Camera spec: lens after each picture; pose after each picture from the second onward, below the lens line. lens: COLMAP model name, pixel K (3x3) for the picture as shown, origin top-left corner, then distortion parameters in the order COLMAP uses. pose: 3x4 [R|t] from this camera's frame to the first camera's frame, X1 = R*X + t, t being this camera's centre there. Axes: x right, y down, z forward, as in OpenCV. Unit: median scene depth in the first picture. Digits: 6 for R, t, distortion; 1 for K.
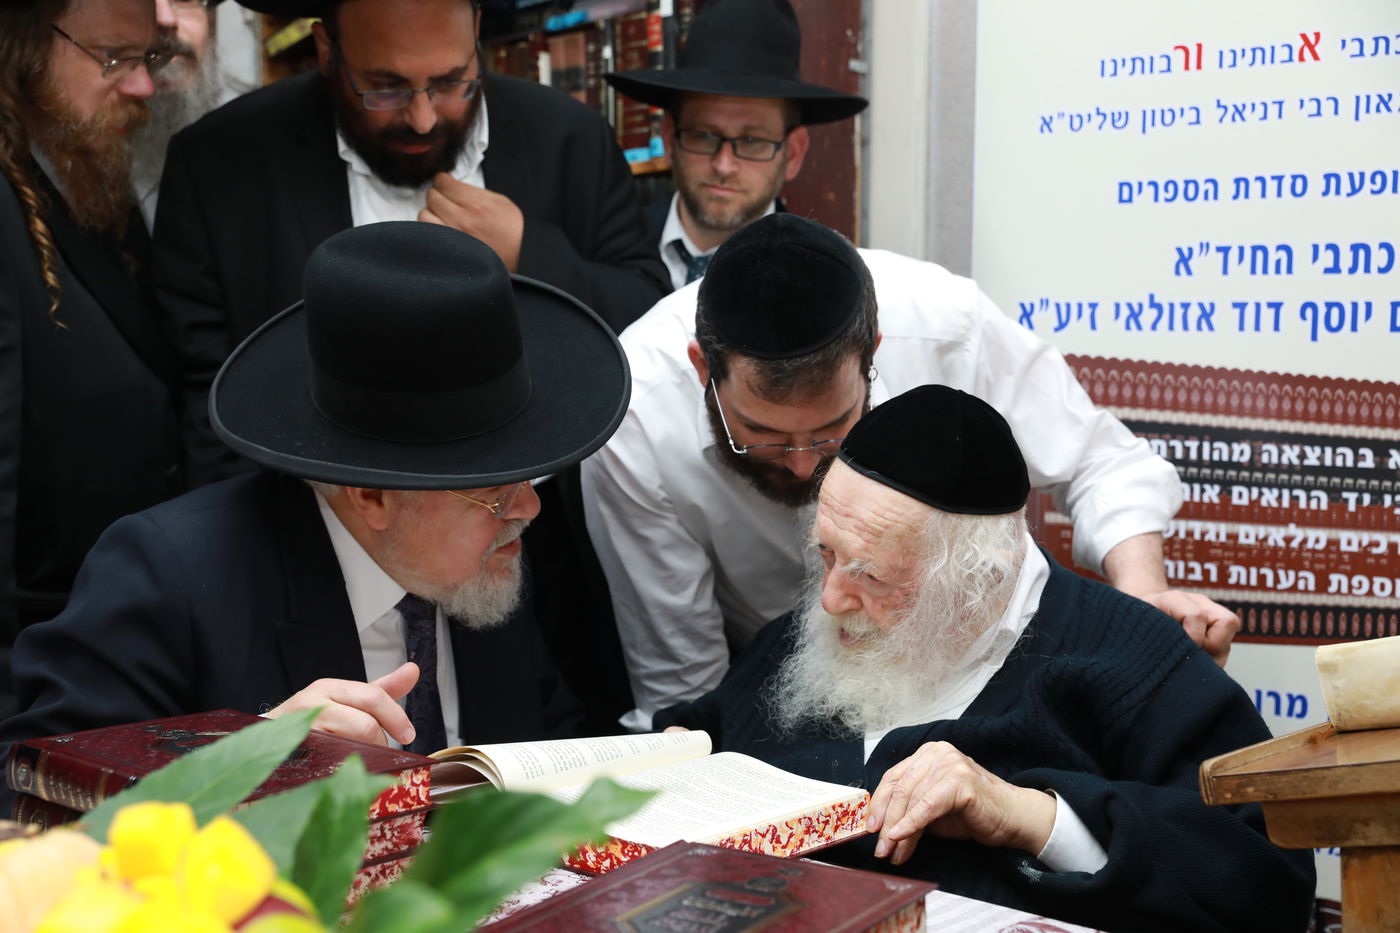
lens RADIAL K [[1868.9, 0, 678.5], [0, 1868.9, 495.6], [0, 0, 1]] dist [0.102371, 0.000000]
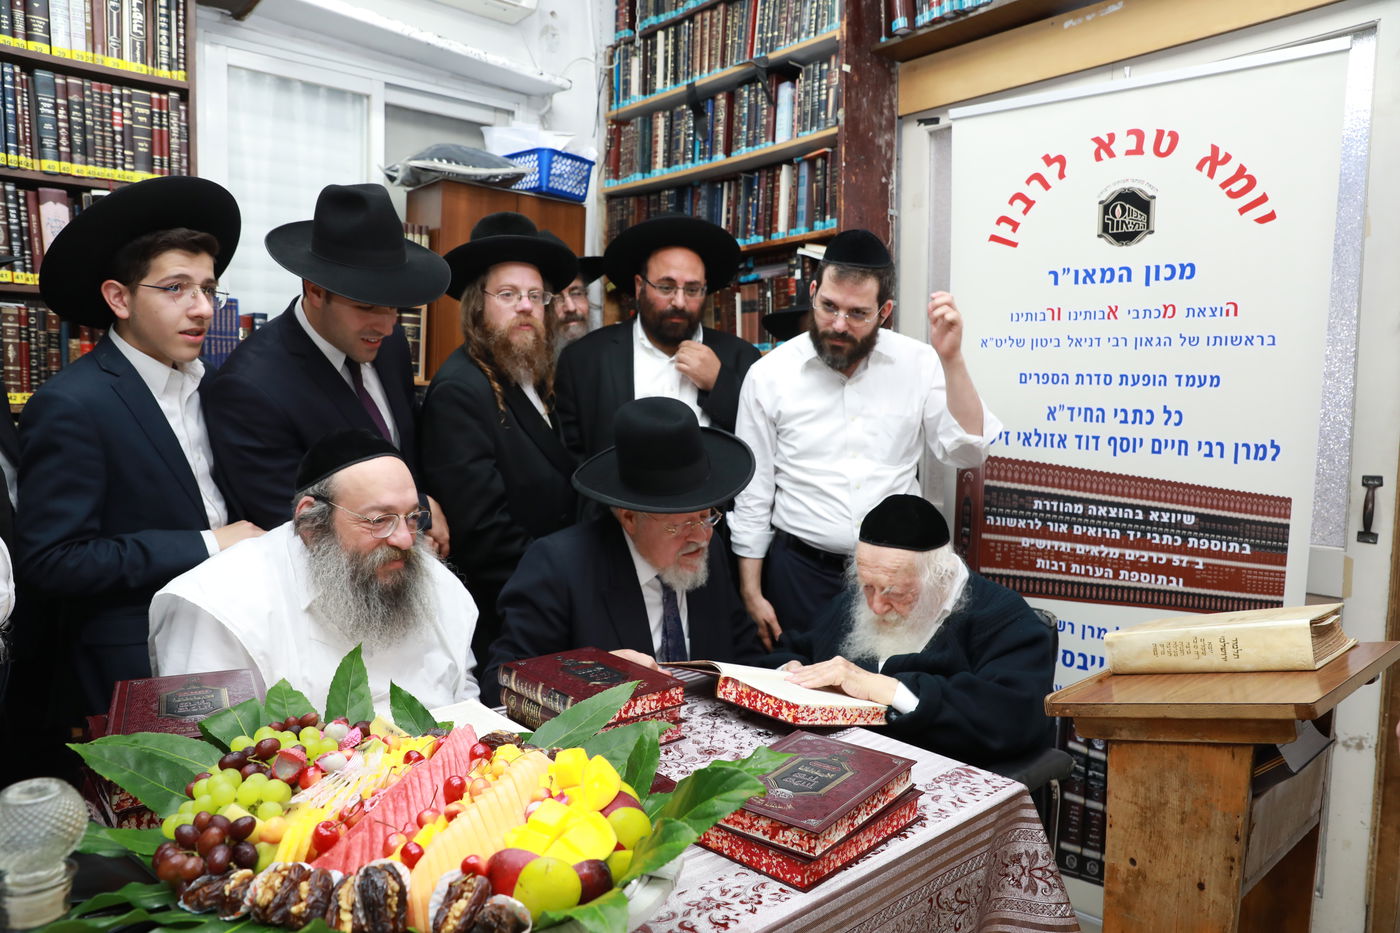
lens RADIAL K [[939.9, 0, 687.4], [0, 939.9, 485.9], [0, 0, 1]] dist [-0.102898, 0.067109]
pose [[0.992410, 0.013405, -0.122244, 0.001940], [-0.010880, 0.999714, 0.021303, -0.064865], [0.122494, -0.019811, 0.992271, -0.038864]]
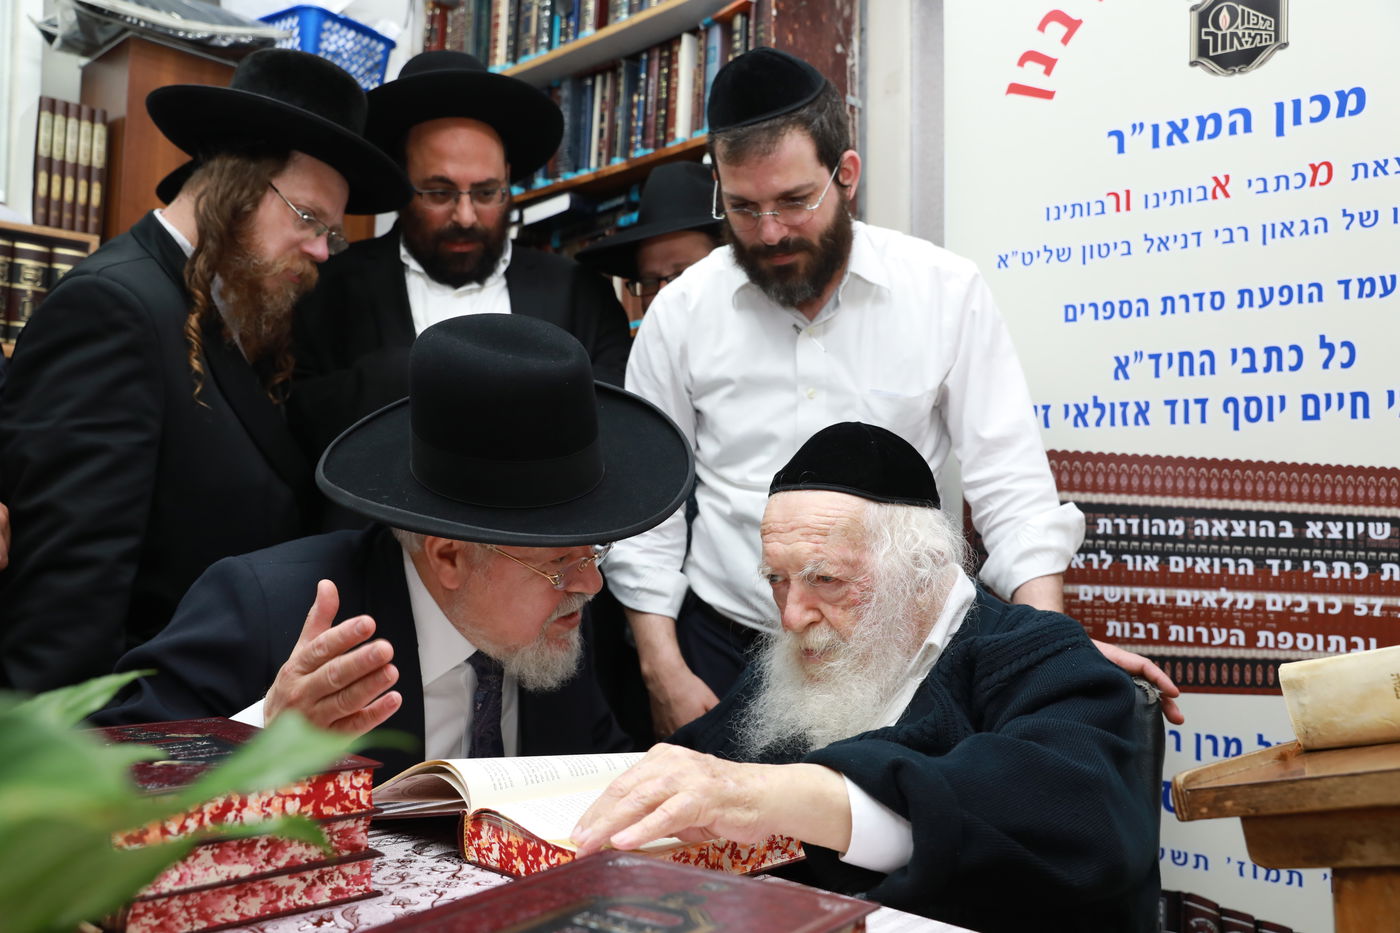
lens RADIAL K [[1269.1, 0, 687.7], [0, 1269.1, 484.0], [0, 0, 1]] dist [0.009472, 0.000000]
pose [[0.998307, 0.002817, -0.058100, 0.042429], [-0.009248, 0.993810, -0.110709, 0.041106], [0.057428, 0.111059, 0.992153, 0.201335]]
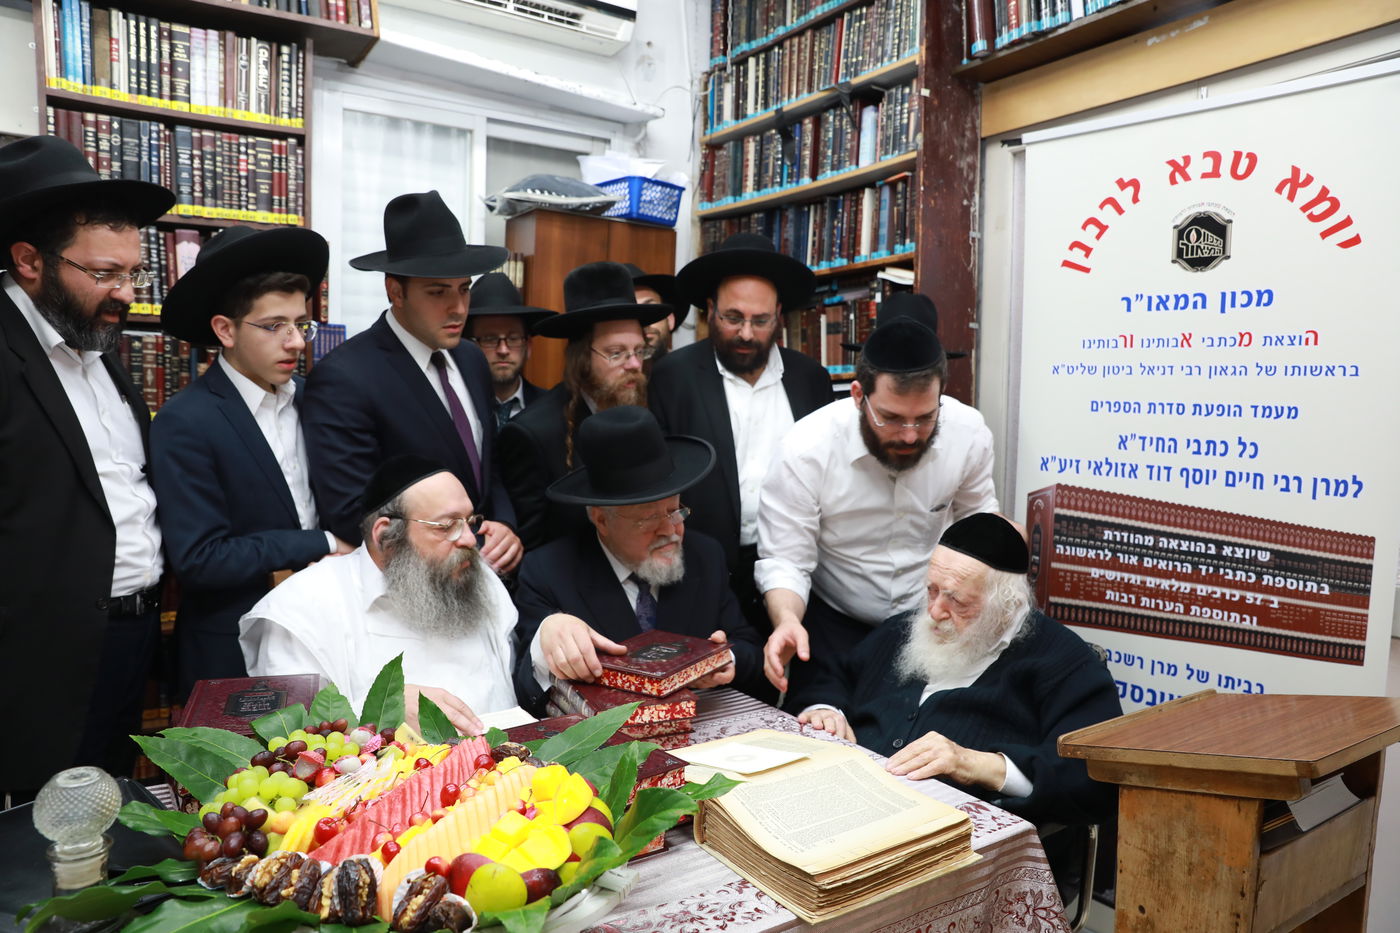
lens RADIAL K [[939.9, 0, 683.7], [0, 939.9, 485.6], [0, 0, 1]] dist [-0.102898, 0.067109]
pose [[0.965183, 0.029935, -0.259859, 0.076995], [-0.026532, 0.999510, 0.016594, -0.084793], [0.260228, -0.009122, 0.965504, -0.057978]]
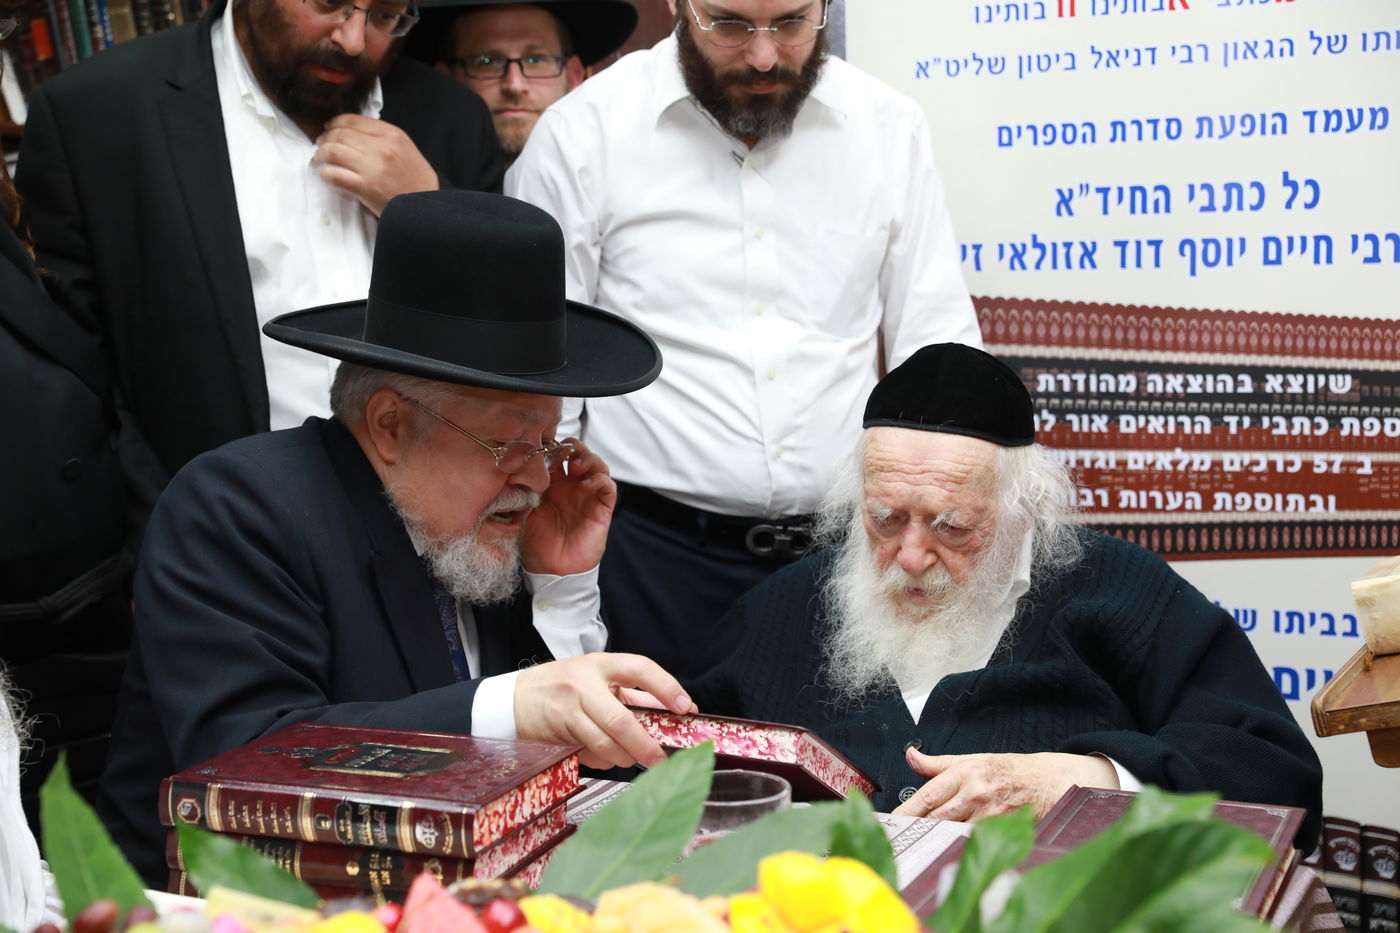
lens RADIAL K [[2032.8, 0, 690.6], [0, 2032.8, 494.1], [0, 0, 1]] dist [0.122684, 0.000000]
pose [[0.970356, -0.072815, 0.230450, -0.209307], [0.060616, 0.996381, 0.059589, -0.044704], [-0.233955, -0.043853, 0.971258, -0.056712]]
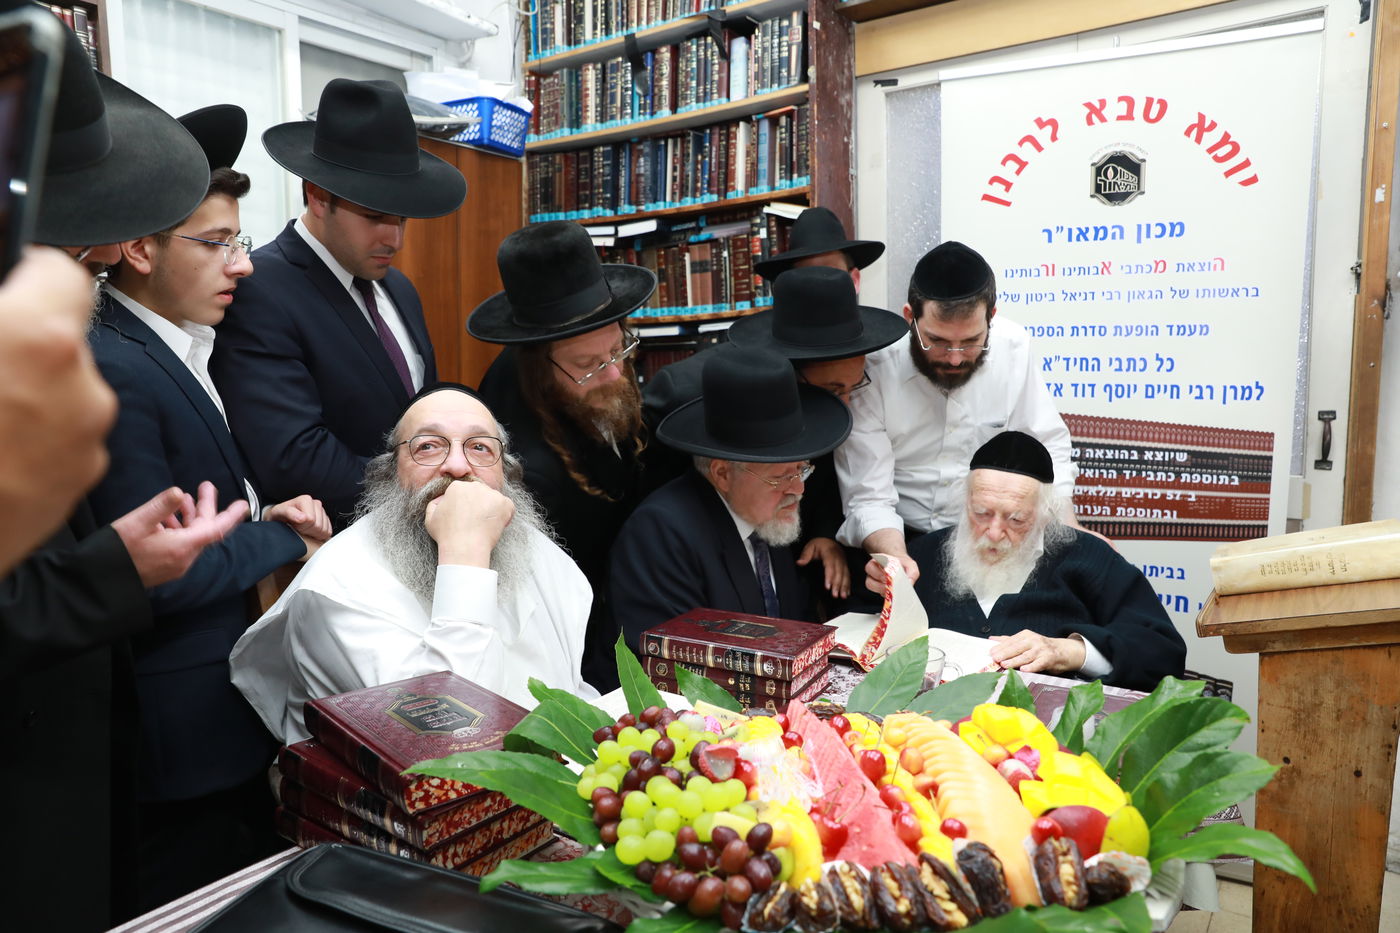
lens RADIAL K [[939.9, 0, 693.1], [0, 939.9, 484.6], [0, 0, 1]] dist [-0.102898, 0.067109]
pose [[0.993762, -0.038432, 0.104692, -0.257264], [0.032810, 0.997952, 0.054909, -0.059640], [-0.106588, -0.051132, 0.992988, -0.014663]]
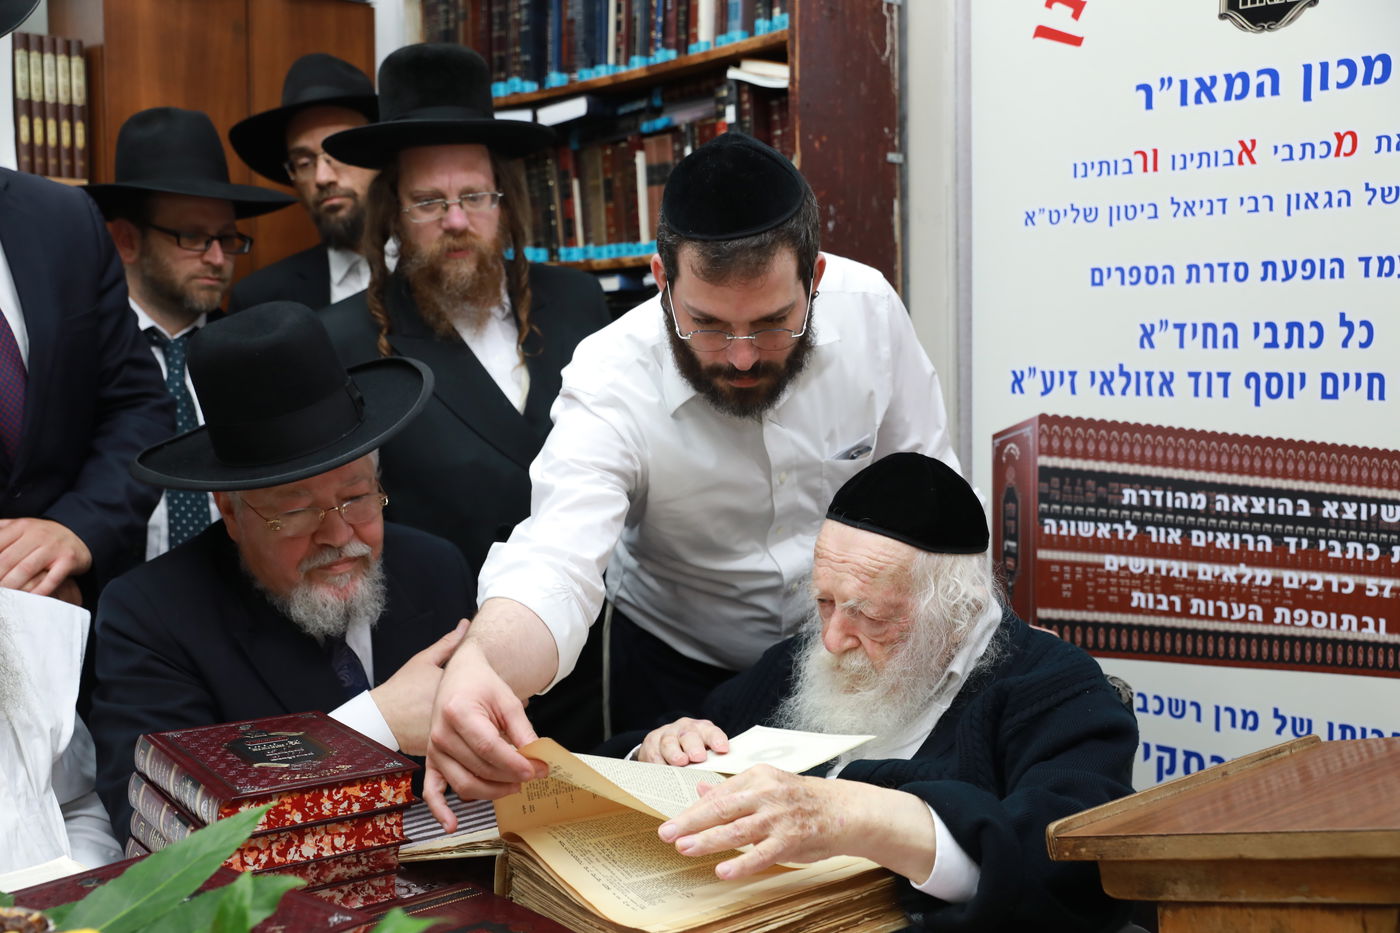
lens RADIAL K [[1595.0, 0, 680.1], [0, 1595.0, 491.3], [0, 0, 1]] dist [0.050484, 0.000000]
pose [[0.992958, -0.015922, -0.117390, 0.099538], [0.018062, 0.999689, 0.017190, -0.052274], [0.117080, -0.019189, 0.992937, -0.013310]]
